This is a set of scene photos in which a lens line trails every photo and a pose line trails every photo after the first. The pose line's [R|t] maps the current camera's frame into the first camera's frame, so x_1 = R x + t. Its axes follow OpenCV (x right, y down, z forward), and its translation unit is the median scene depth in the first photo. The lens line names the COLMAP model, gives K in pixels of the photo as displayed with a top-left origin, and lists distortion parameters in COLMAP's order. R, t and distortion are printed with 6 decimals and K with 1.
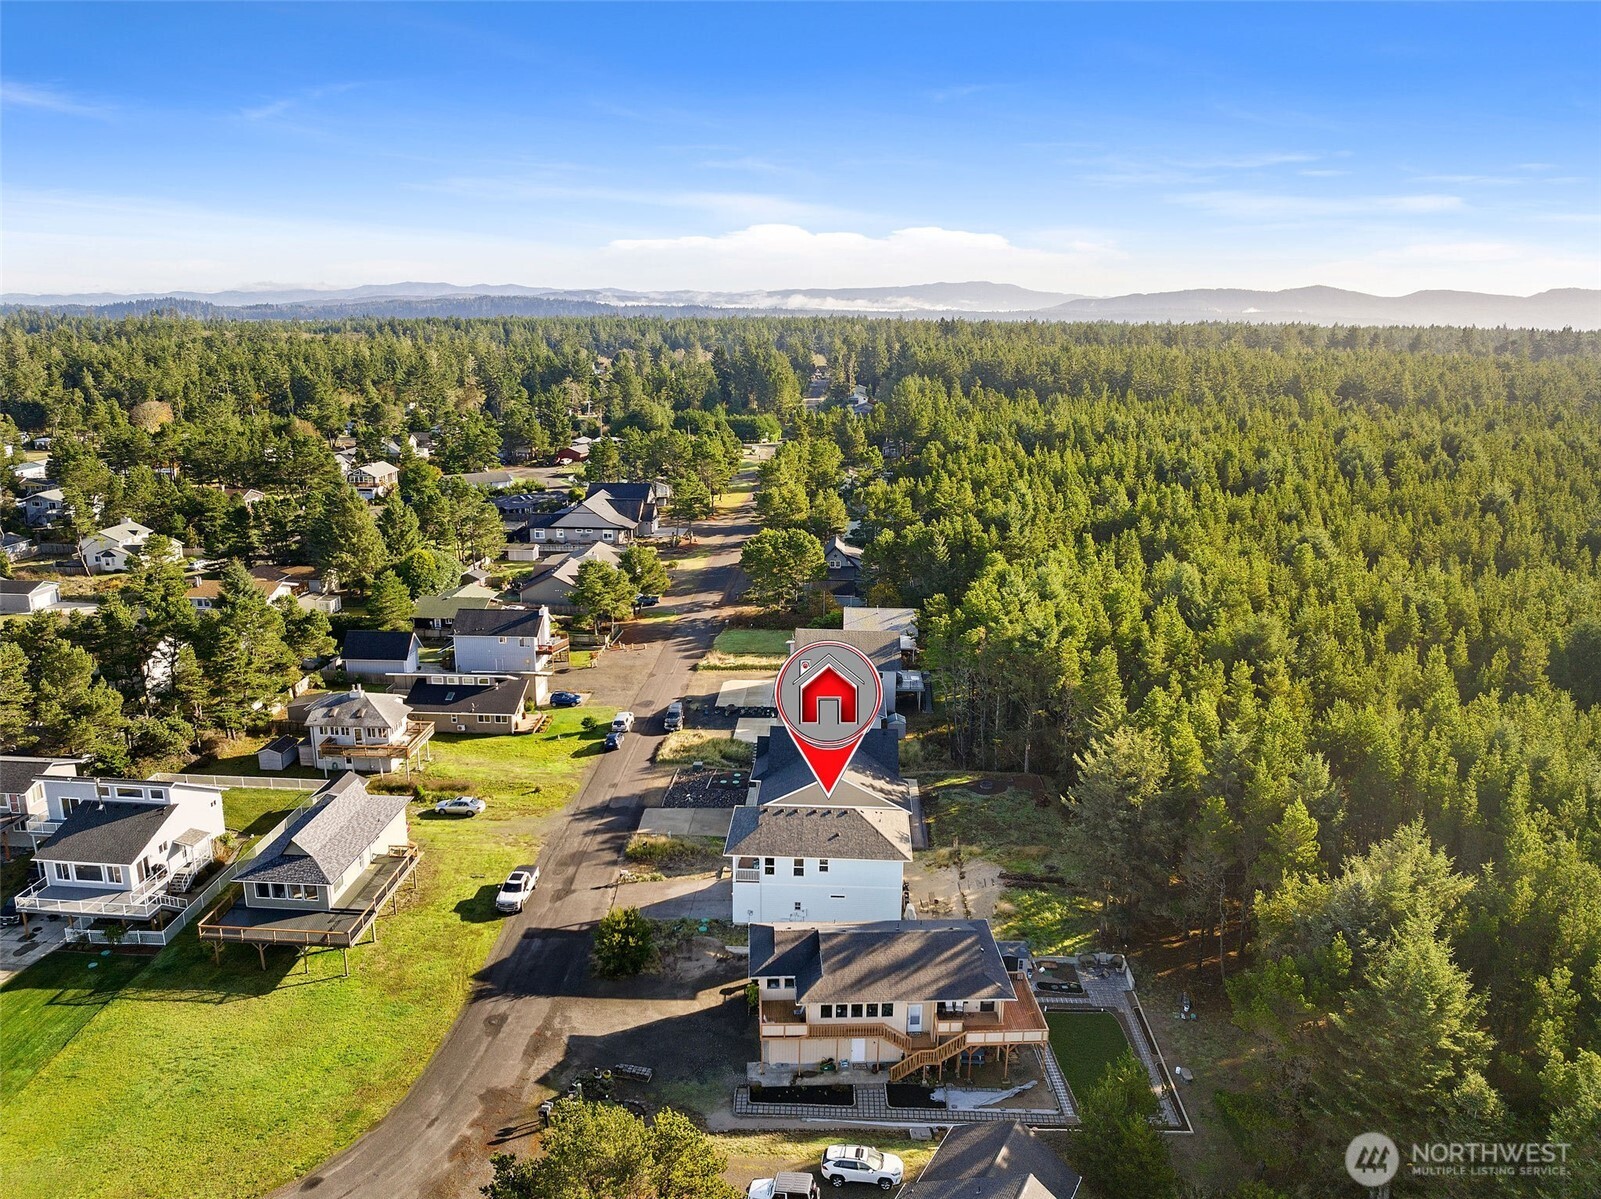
lens RADIAL K [[1144.4, 0, 800.5], [0, 1144.4, 599.5], [0, 0, 1]] dist [-0.000274, 0.001393]
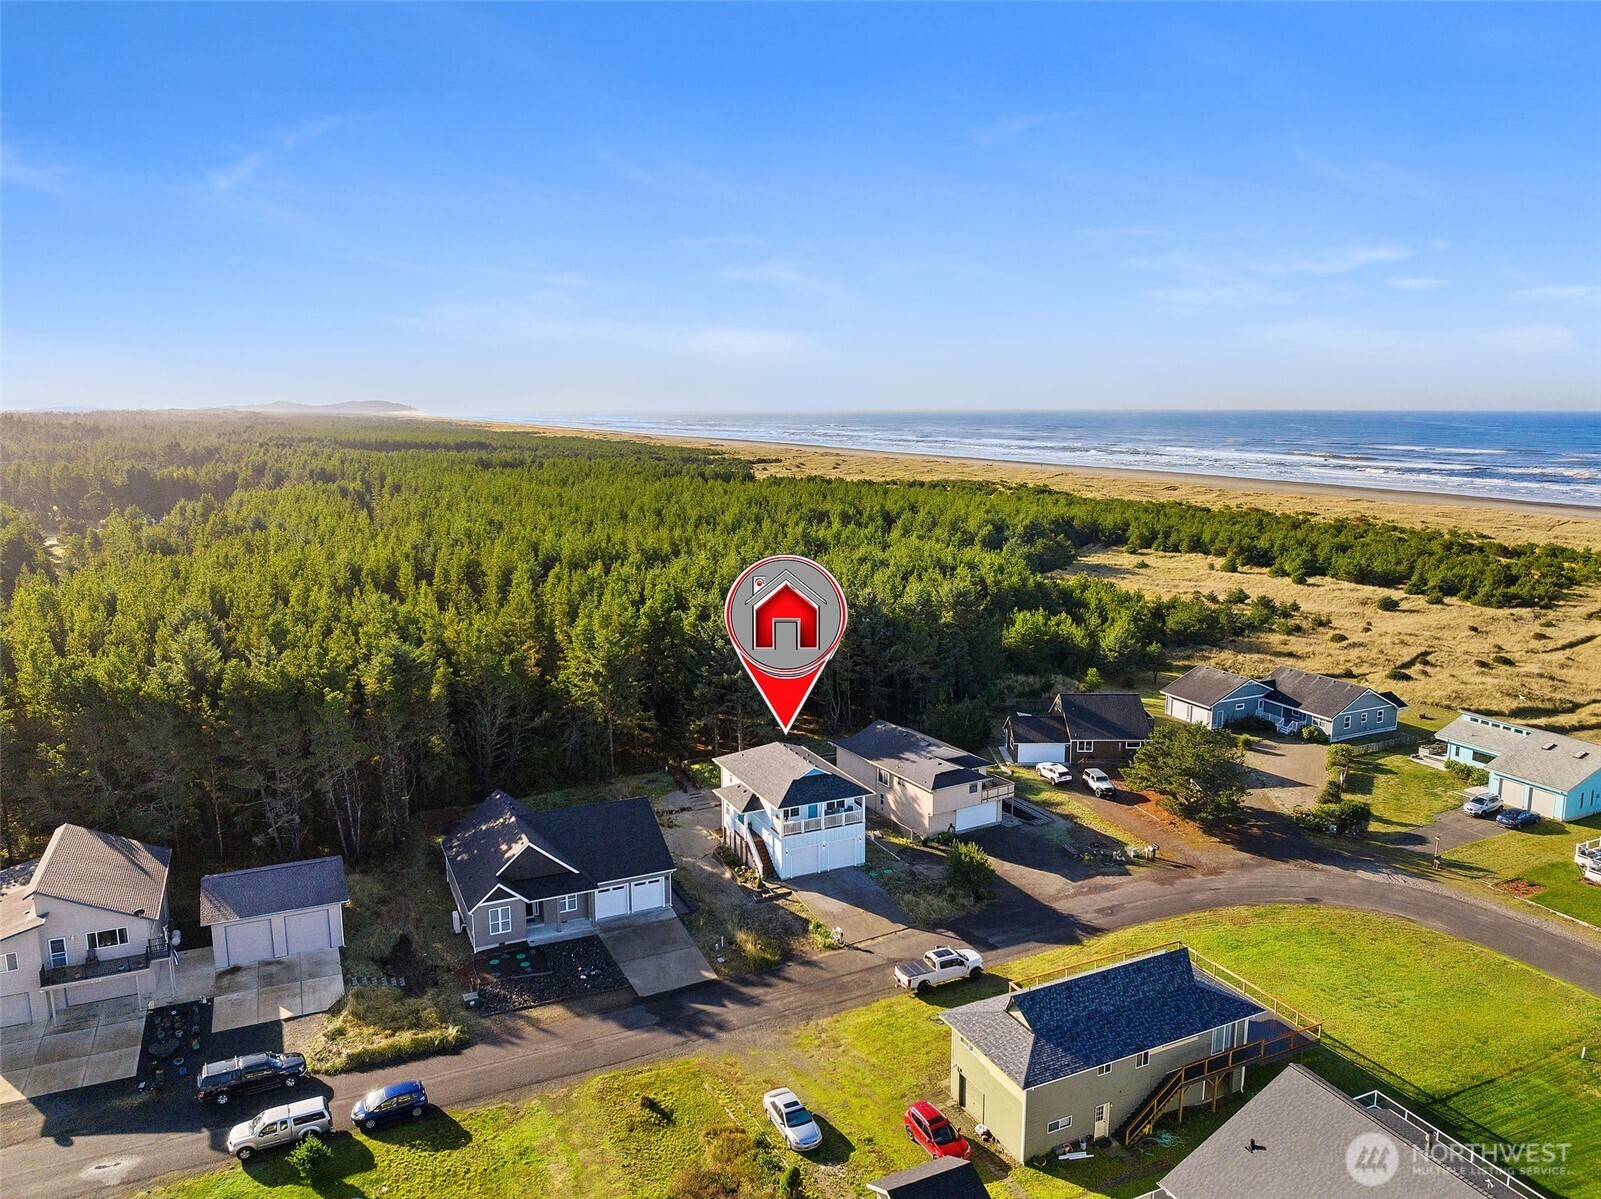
lens RADIAL K [[1144.4, 0, 800.5], [0, 1144.4, 599.5], [0, 0, 1]] dist [-0.000274, 0.001393]
pose [[-0.468657, -0.168226, 0.867214, -1.039877], [0.207161, 0.933394, 0.293017, -0.303453], [-0.858746, 0.316978, -0.402592, 1.605410]]
